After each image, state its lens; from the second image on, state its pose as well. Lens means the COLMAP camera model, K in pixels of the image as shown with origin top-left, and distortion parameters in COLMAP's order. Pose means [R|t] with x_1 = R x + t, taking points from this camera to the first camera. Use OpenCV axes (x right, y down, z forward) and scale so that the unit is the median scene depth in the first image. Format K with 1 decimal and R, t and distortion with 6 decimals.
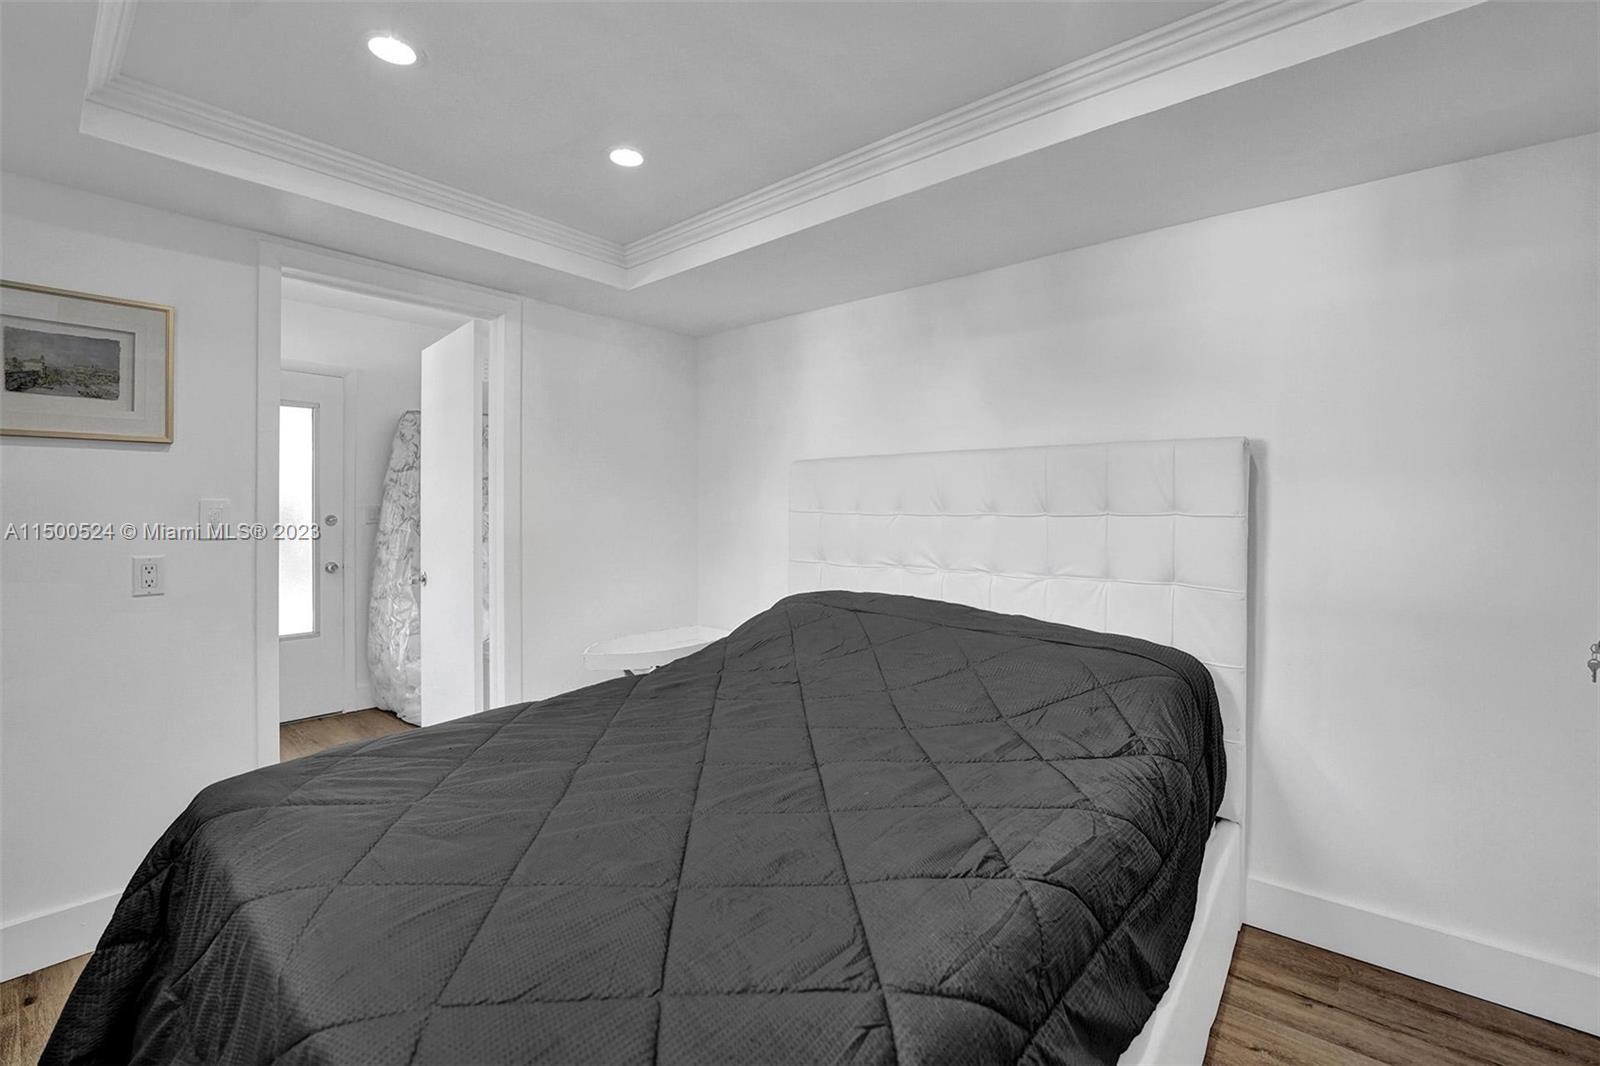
lens RADIAL K [[662.9, 0, 805.8], [0, 662.9, 527.7], [0, 0, 1]] dist [0.000072, -0.000107]
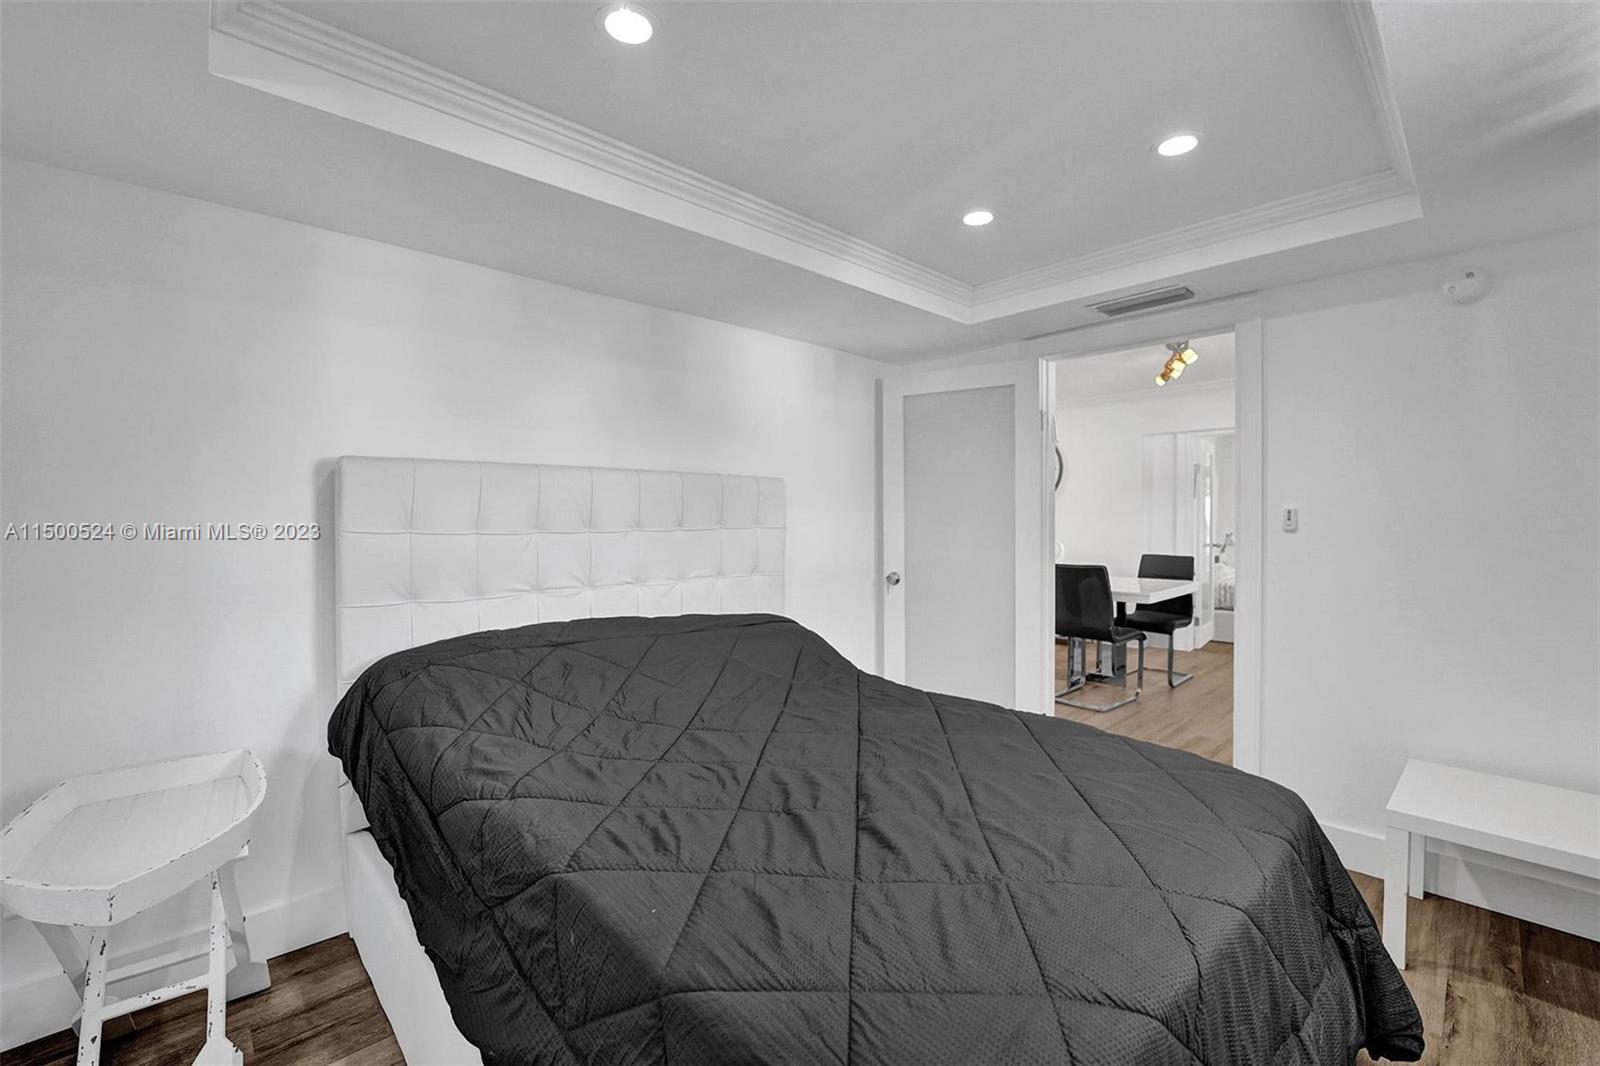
lens RADIAL K [[662.9, 0, 805.8], [0, 662.9, 527.7], [0, 0, 1]] dist [0.000072, -0.000107]
pose [[0.185035, -0.019422, 0.982540, -0.765635], [0.034340, 0.999322, 0.013287, -0.029869], [-0.982132, 0.031282, 0.185577, 0.556951]]
